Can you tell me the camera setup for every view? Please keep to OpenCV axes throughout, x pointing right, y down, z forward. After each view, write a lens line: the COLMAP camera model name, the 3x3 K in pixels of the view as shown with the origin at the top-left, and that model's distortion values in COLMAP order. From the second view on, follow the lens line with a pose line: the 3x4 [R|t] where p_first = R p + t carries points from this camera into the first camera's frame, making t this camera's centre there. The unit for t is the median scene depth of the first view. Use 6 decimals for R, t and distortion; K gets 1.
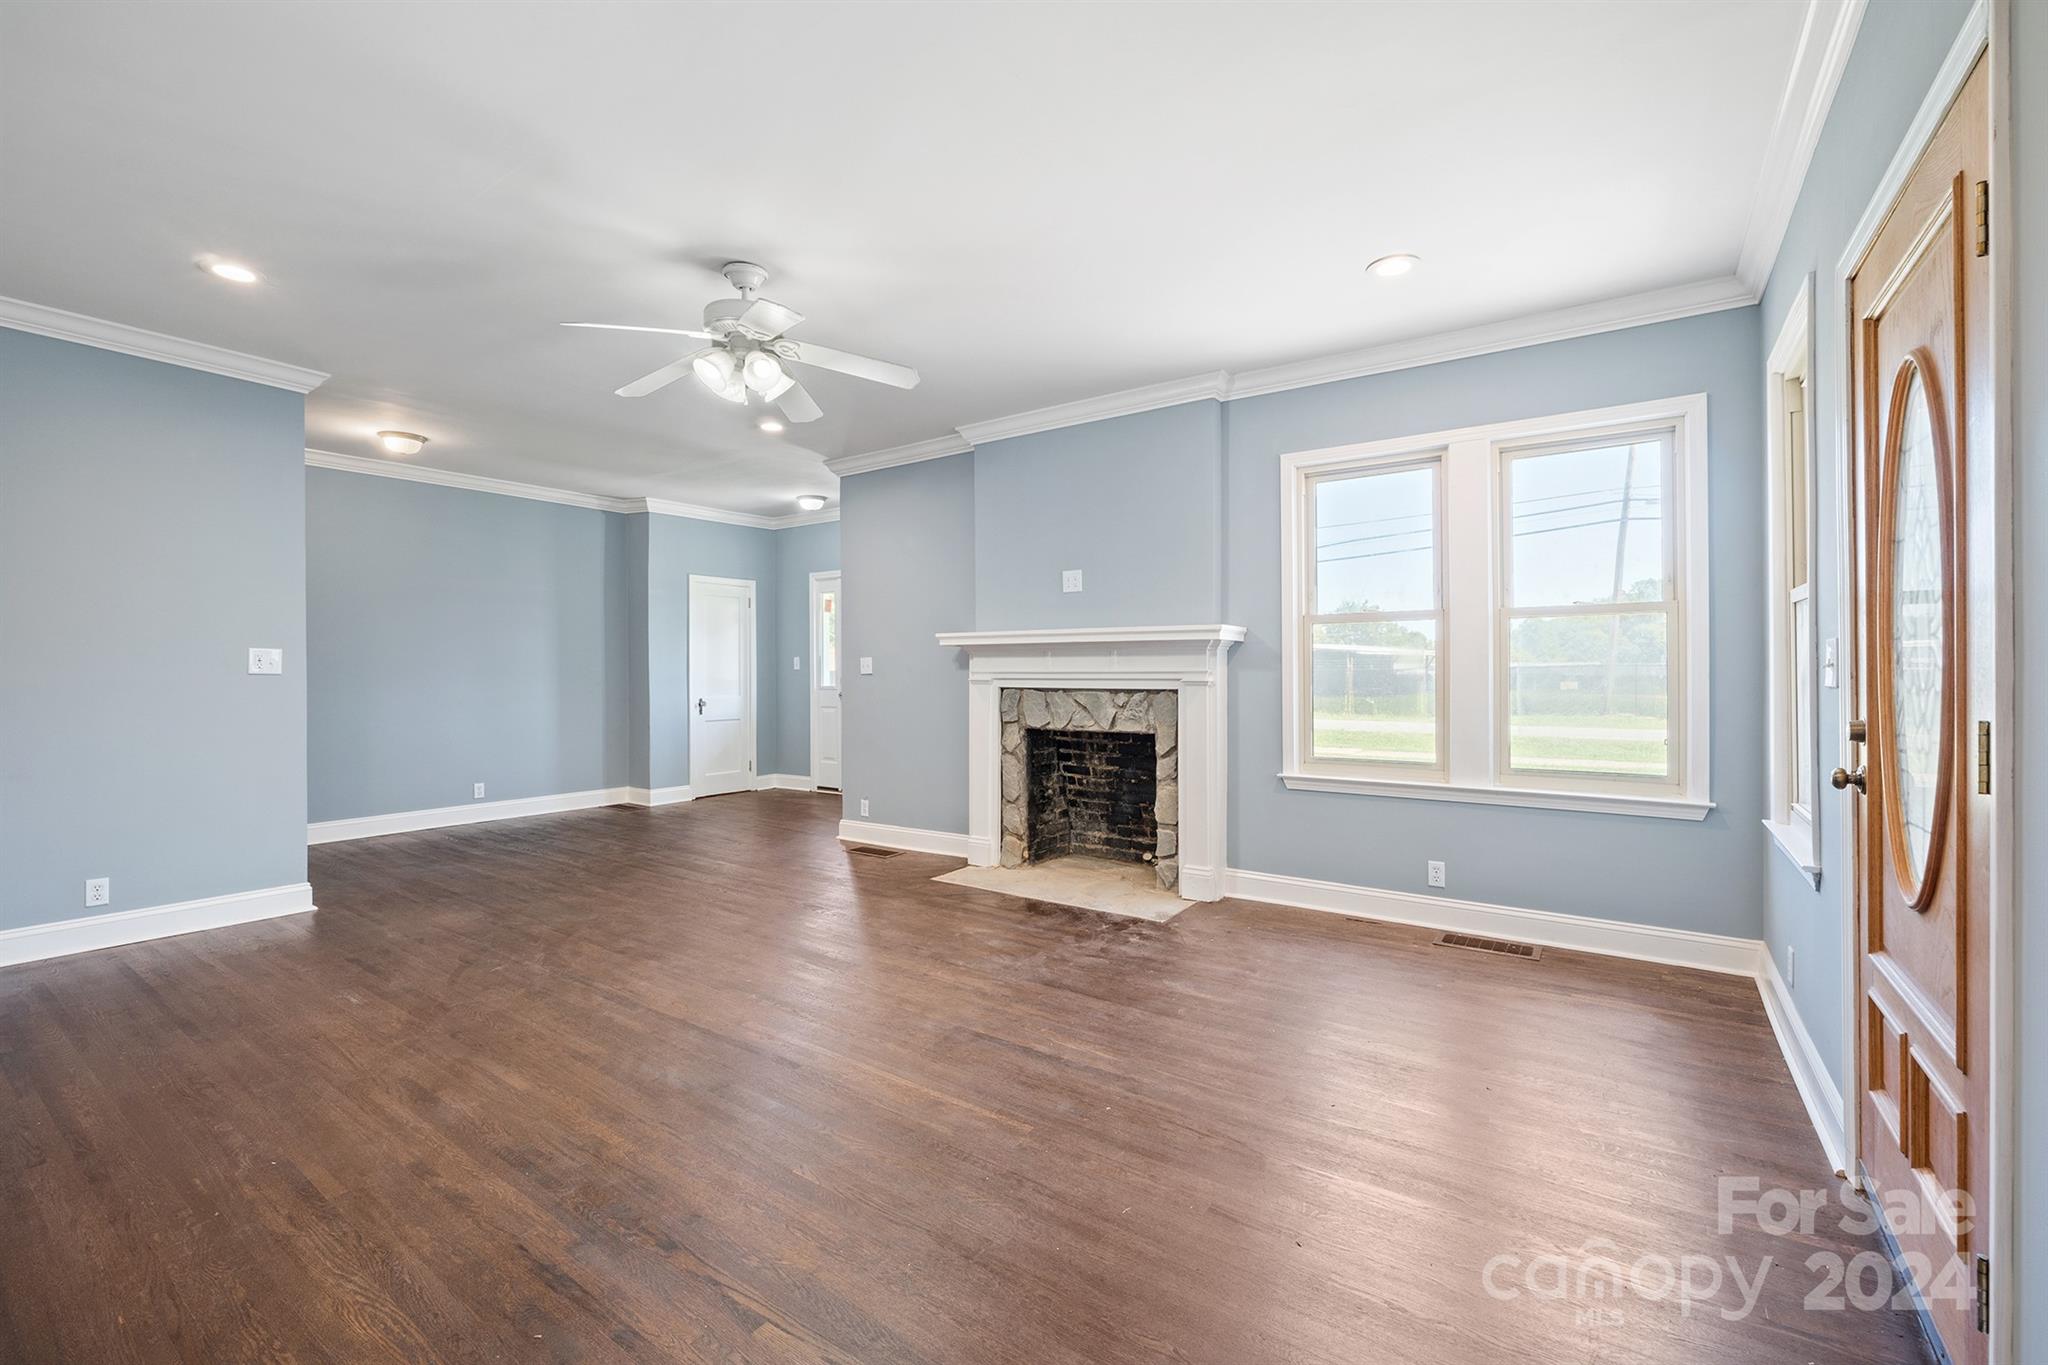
lens RADIAL K [[863.6, 0, 1014.7], [0, 863.6, 665.0], [0, 0, 1]] dist [-0.007134, 0.000355]
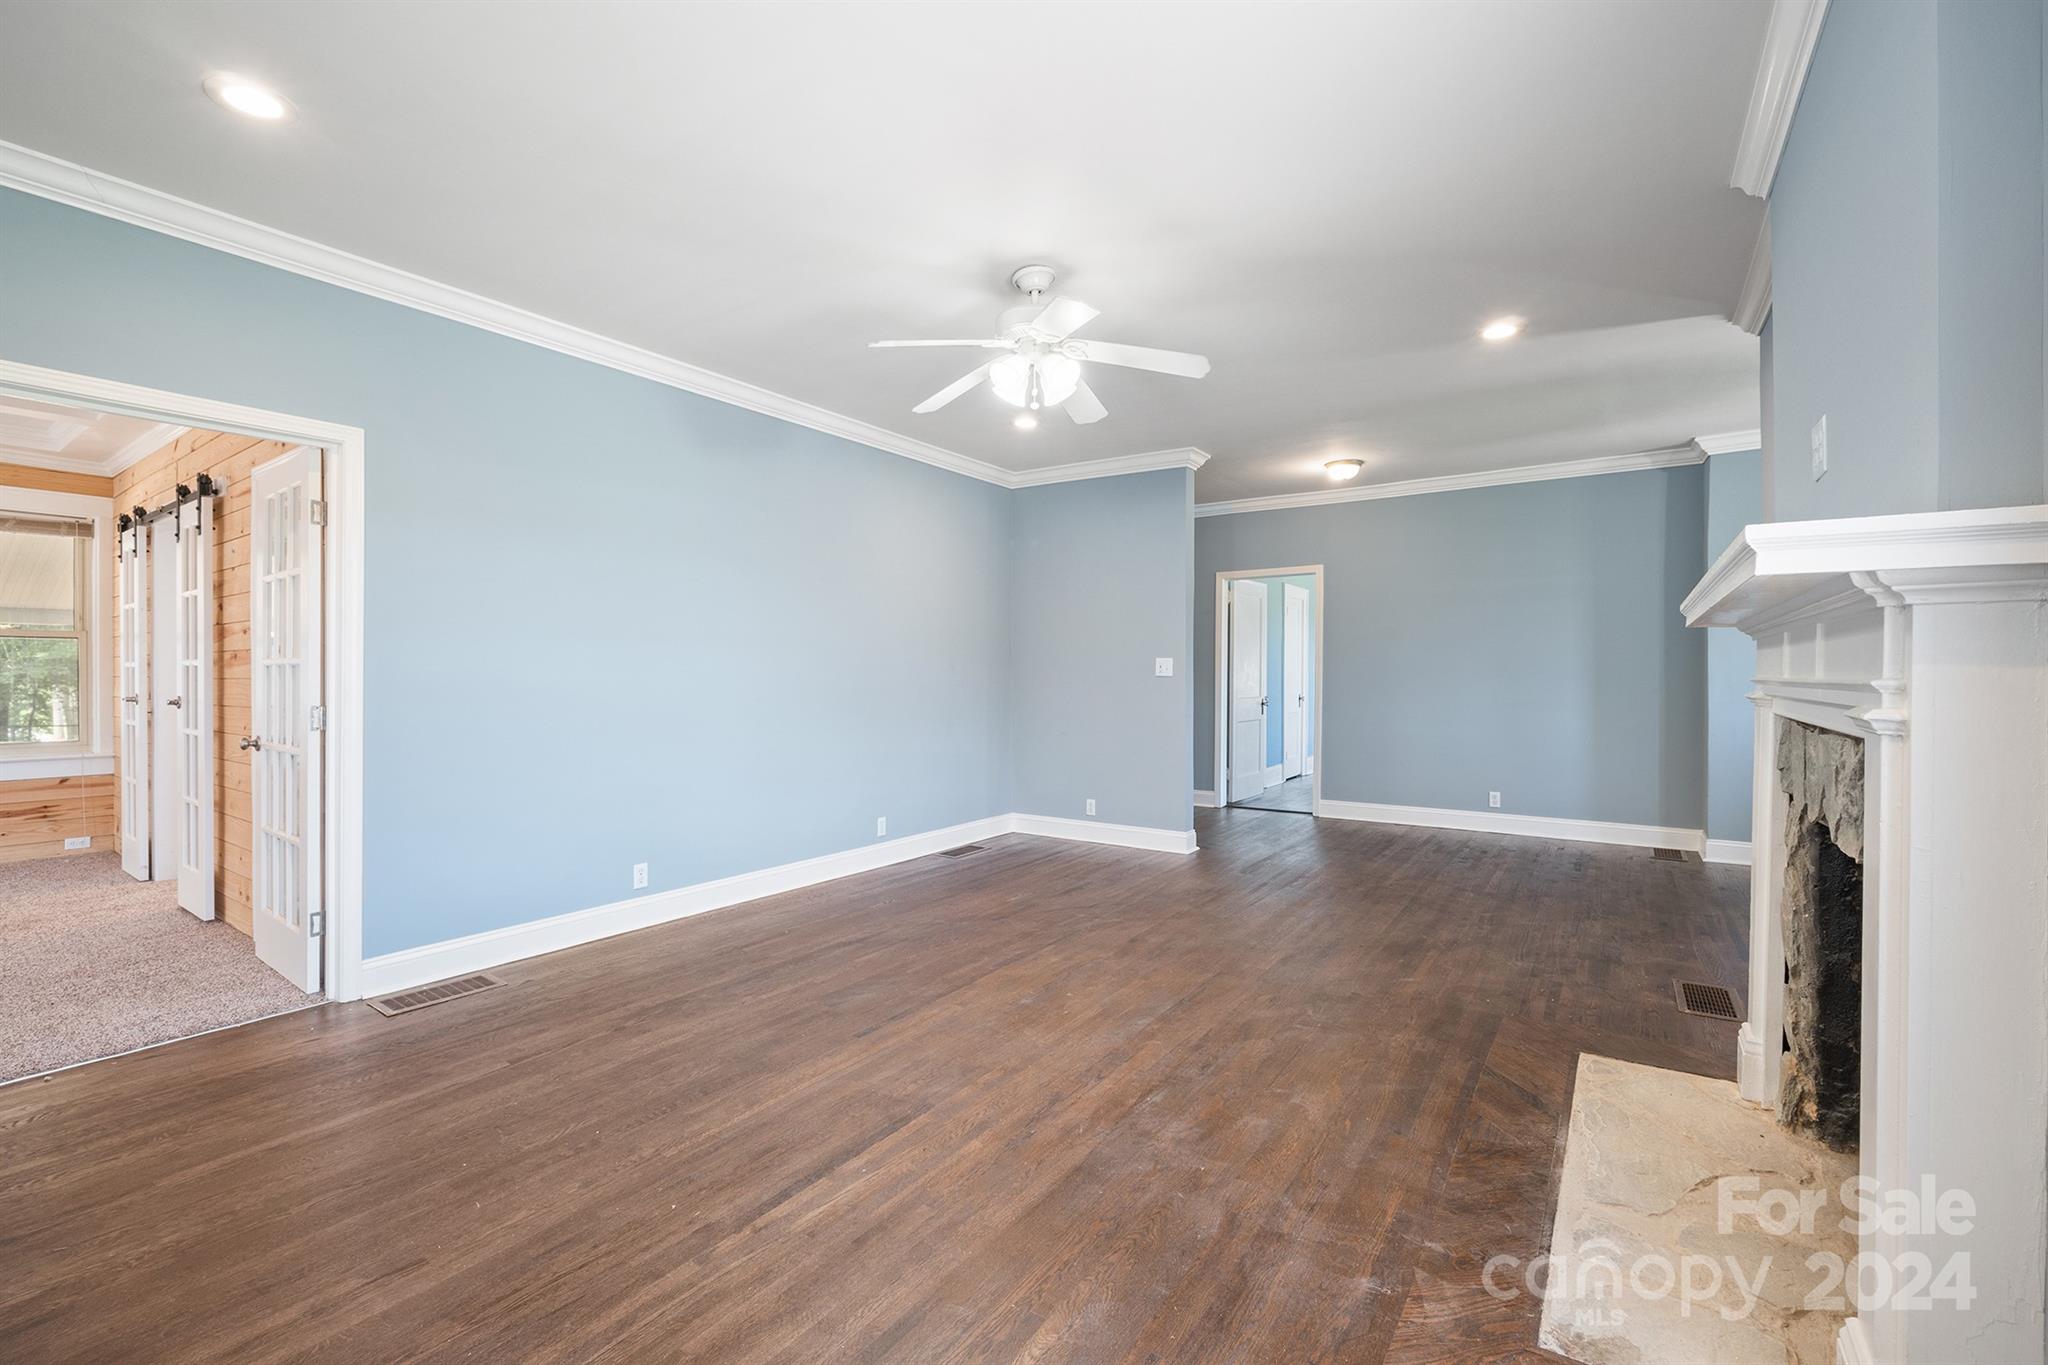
lens RADIAL K [[863.6, 0, 1023.9], [0, 863.6, 676.5], [0, 0, 1]] dist [-0.007134, 0.000355]
pose [[0.013678, 0.006271, -0.999887, 0.591113], [0.005159, 0.999967, 0.006342, 0.000899], [0.999893, -0.005245, 0.013645, 0.837547]]
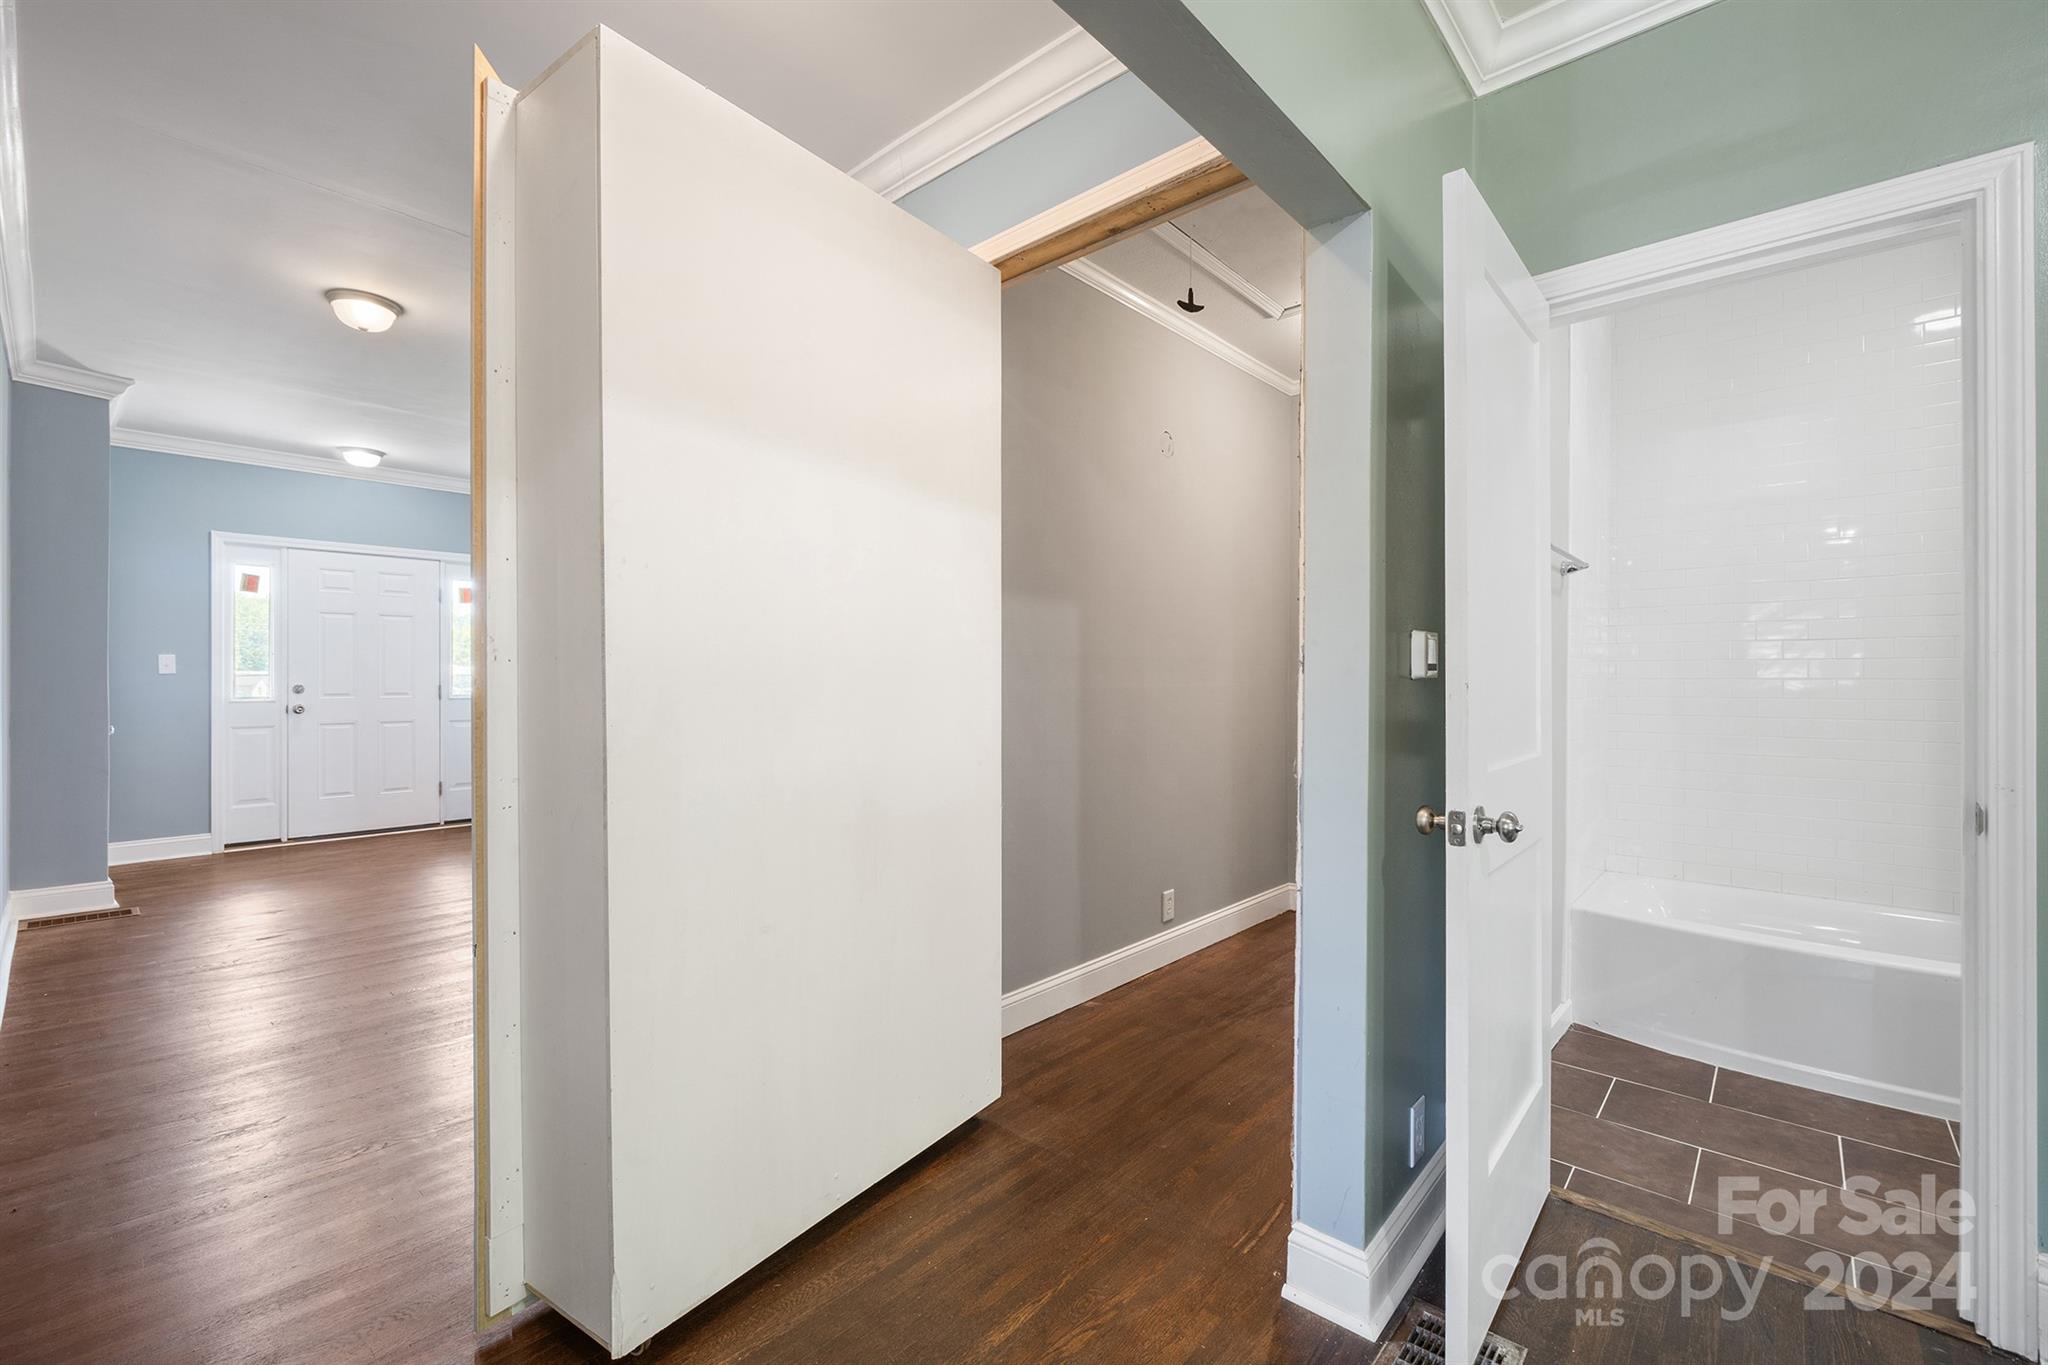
lens RADIAL K [[863.6, 0, 1028.2], [0, 863.6, 677.1], [0, 0, 1]] dist [-0.007134, 0.000355]
pose [[0.093045, 0.000411, 0.995662, -1.850462], [-0.006011, 0.999982, 0.000149, 0.009481], [-0.995644, -0.005998, 0.093046, 0.672060]]
